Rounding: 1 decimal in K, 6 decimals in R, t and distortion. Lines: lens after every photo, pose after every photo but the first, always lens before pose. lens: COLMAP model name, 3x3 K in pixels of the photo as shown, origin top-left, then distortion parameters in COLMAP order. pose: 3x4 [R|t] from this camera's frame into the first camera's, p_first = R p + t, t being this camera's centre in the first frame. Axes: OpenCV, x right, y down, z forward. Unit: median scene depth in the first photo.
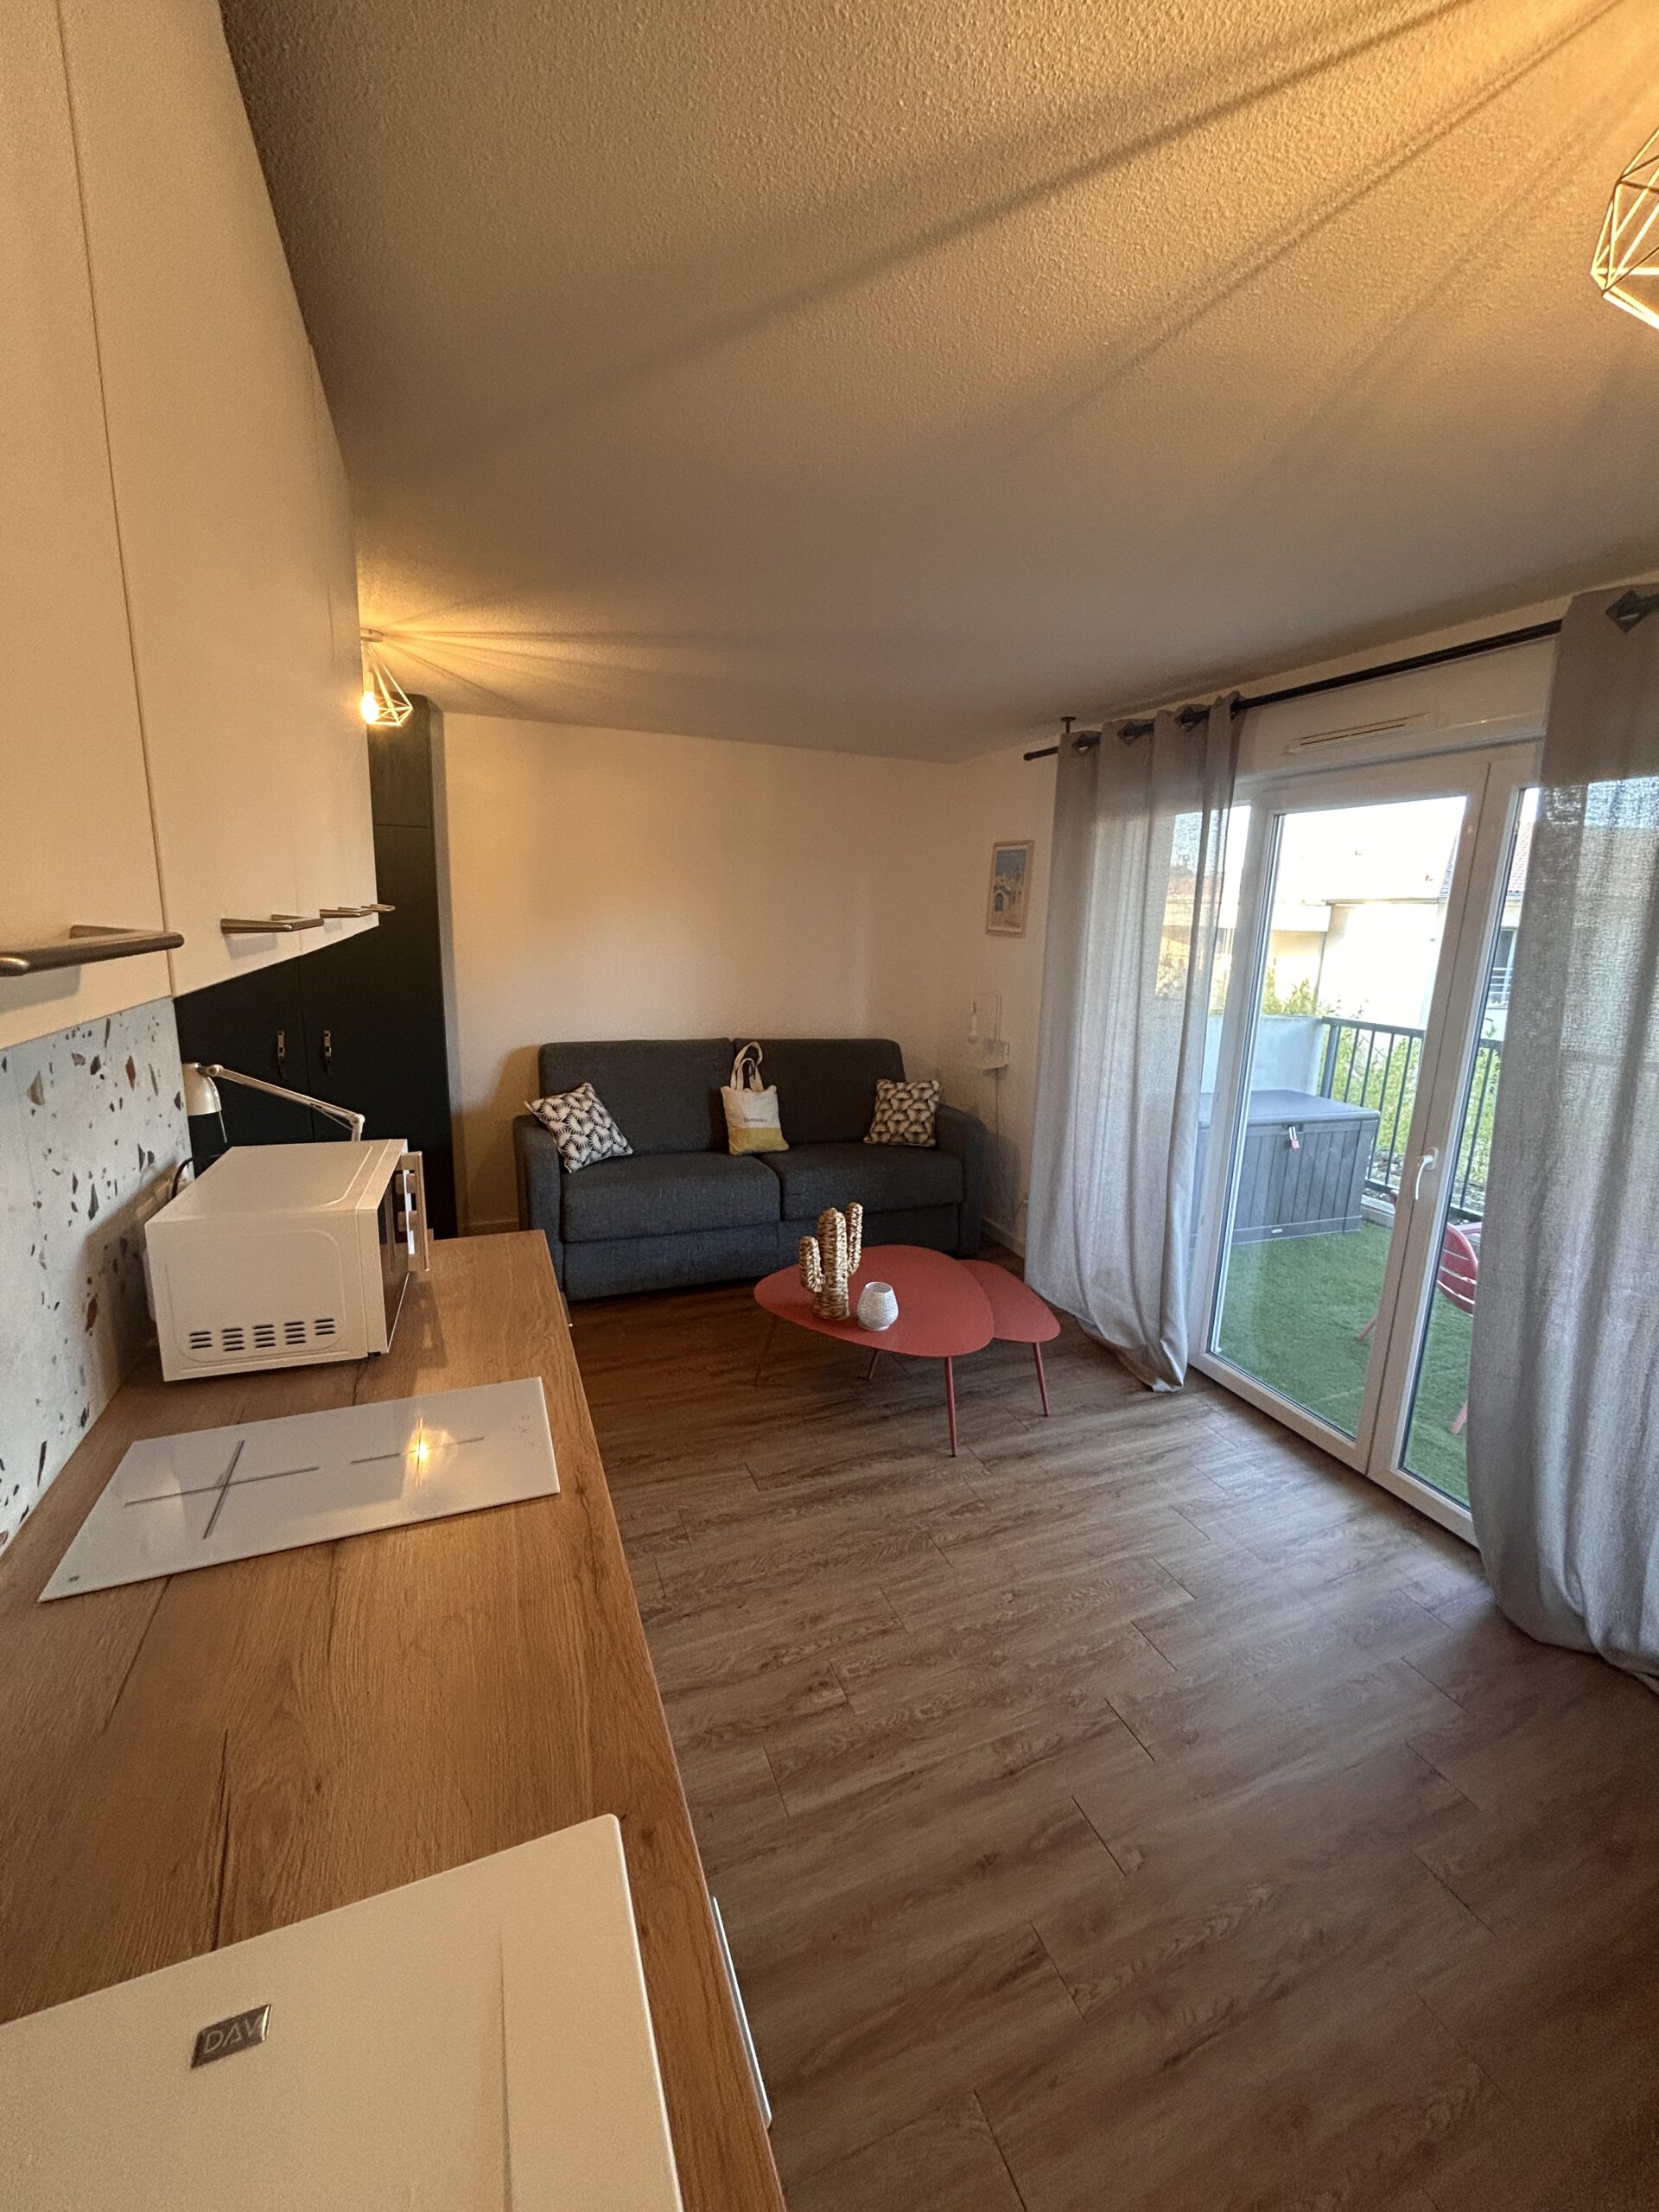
lens RADIAL K [[890.5, 0, 837.1], [0, 890.5, 1098.1], [0, 0, 1]] dist [-0.001623, 0.000384]
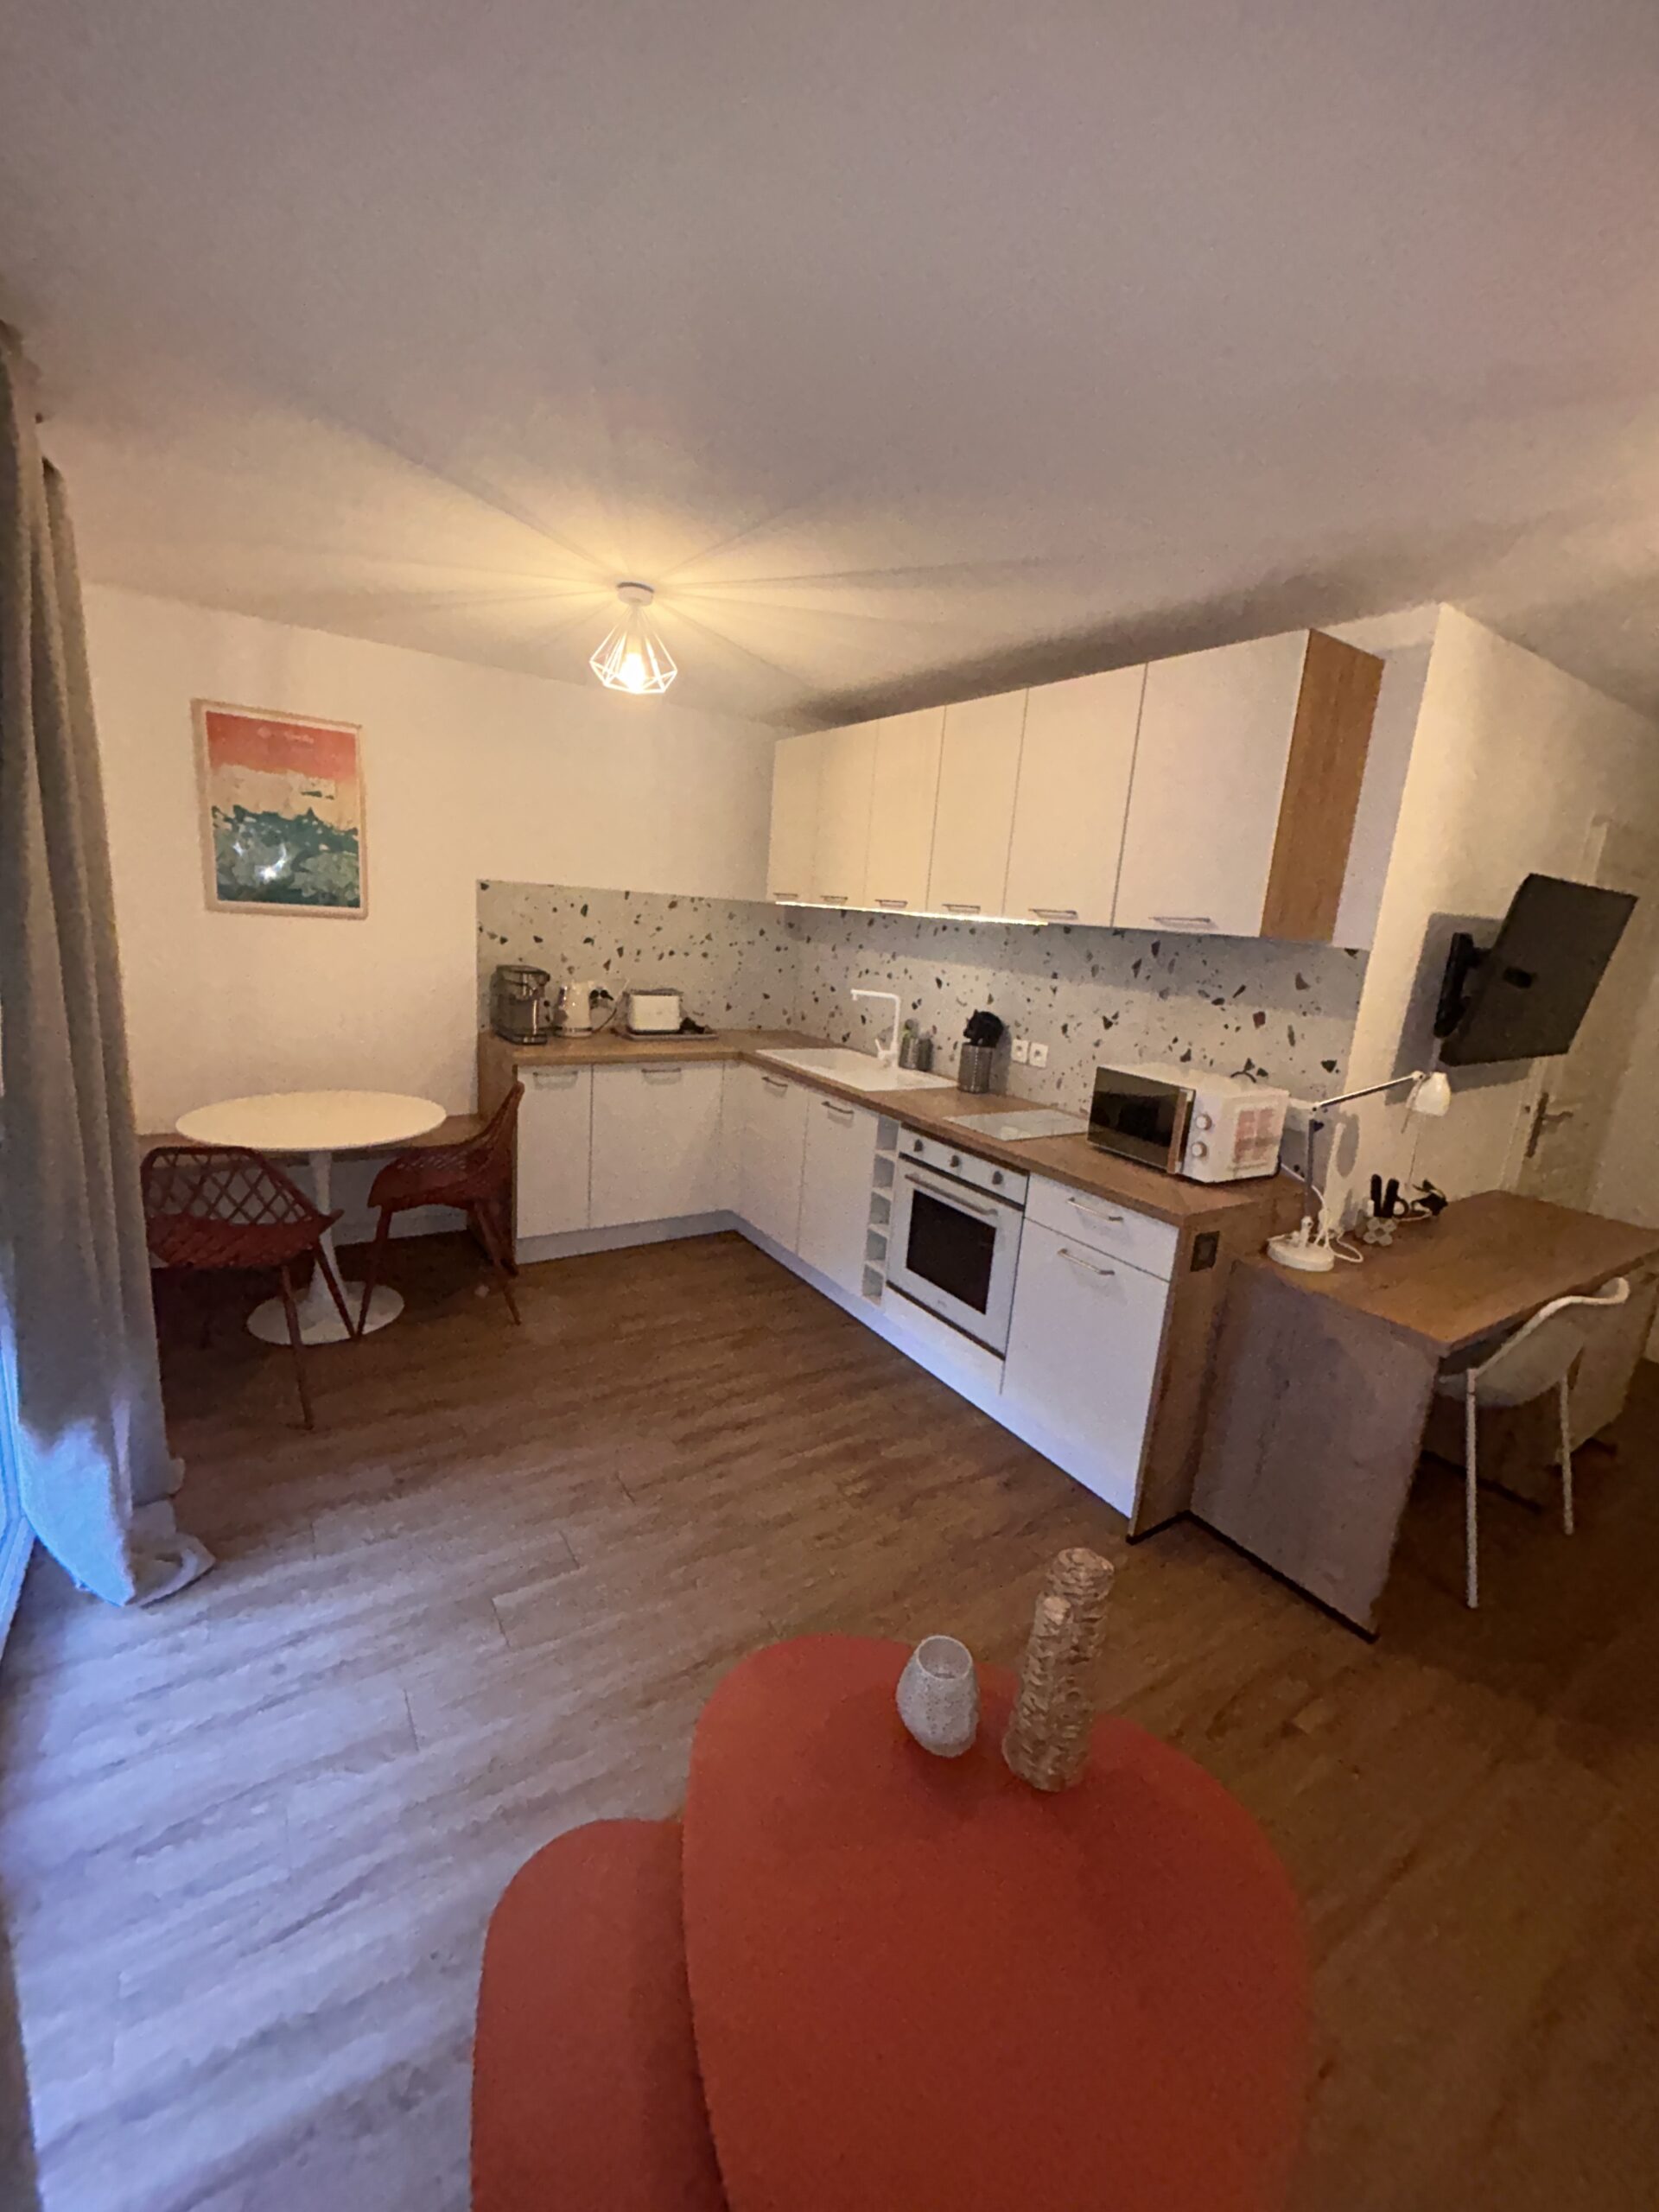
lens RADIAL K [[890.5, 0, 837.1], [0, 890.5, 1098.1], [0, 0, 1]] dist [-0.001623, 0.000384]
pose [[-0.973513, -0.066445, -0.218763, 0.168778], [-0.149945, 0.907871, 0.391519, -0.176524], [0.172594, 0.413951, -0.893787, 0.958857]]
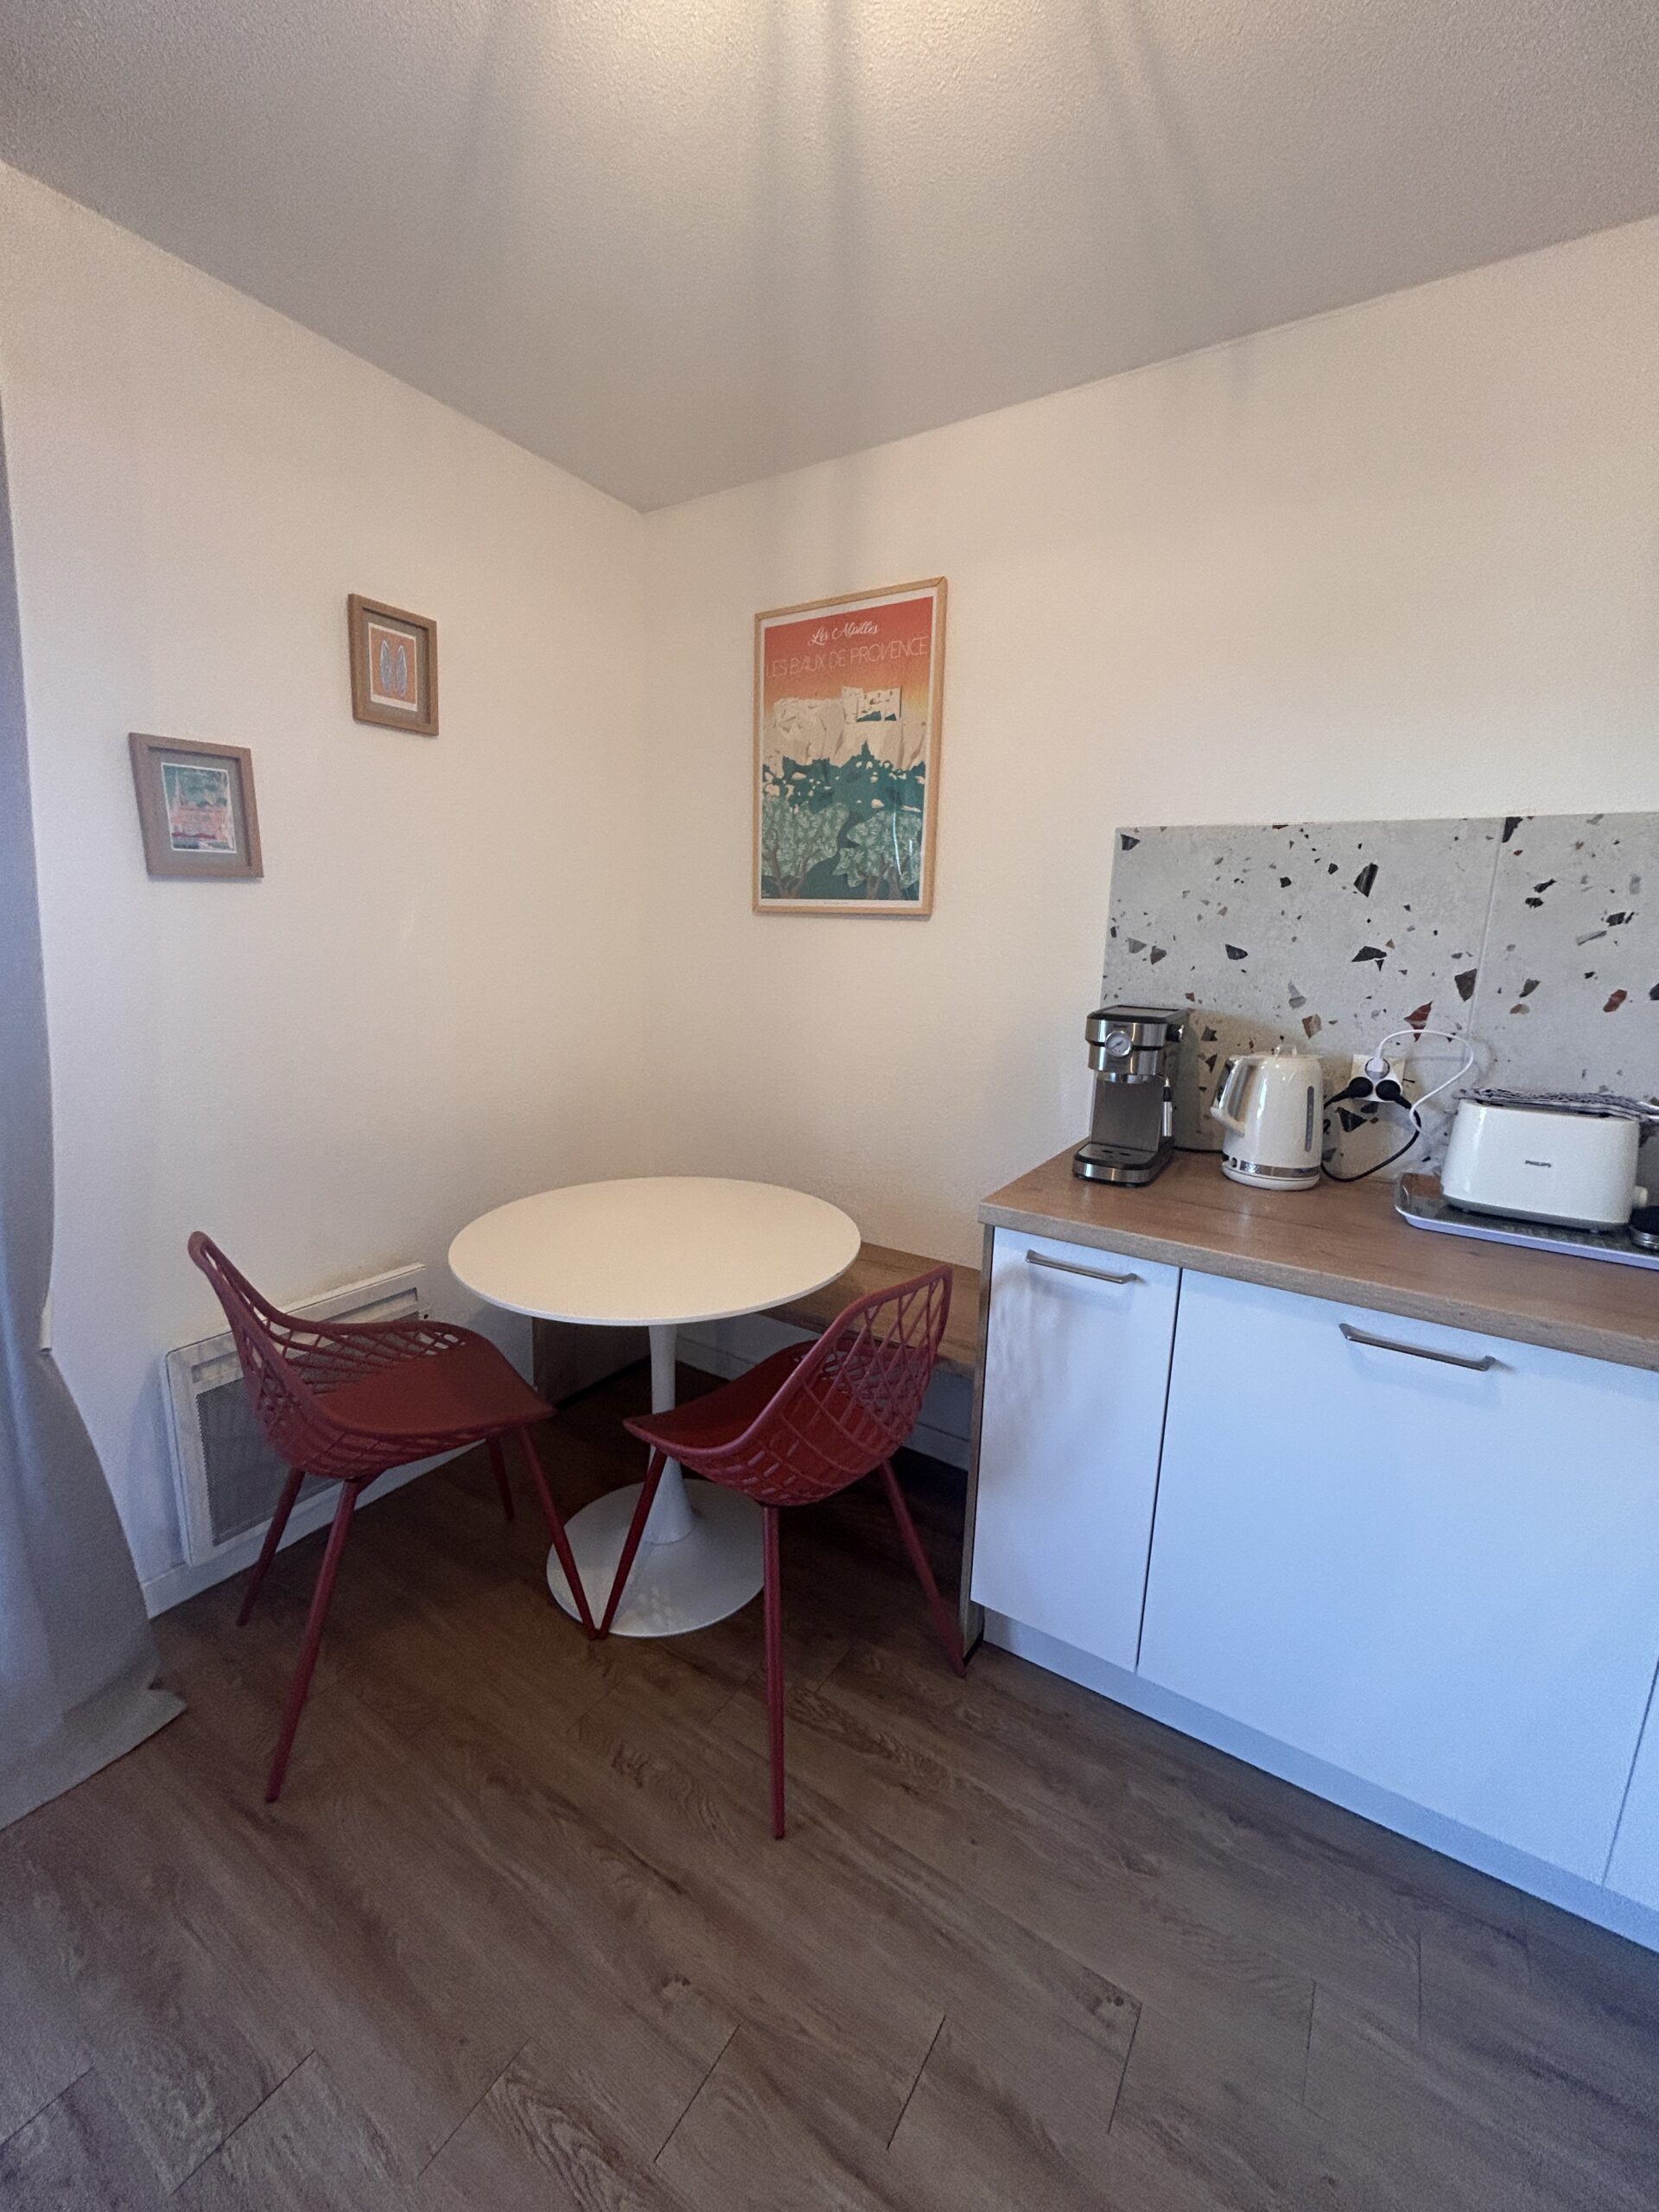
lens RADIAL K [[895.1, 0, 839.4], [0, 895.1, 1098.5], [0, 0, 1]] dist [-0.000123, 0.000240]
pose [[-0.573371, -0.208028, 0.792446, 0.028497], [0.118916, 0.935855, 0.331715, 0.007684], [-0.810620, 0.284430, -0.511854, 0.316680]]
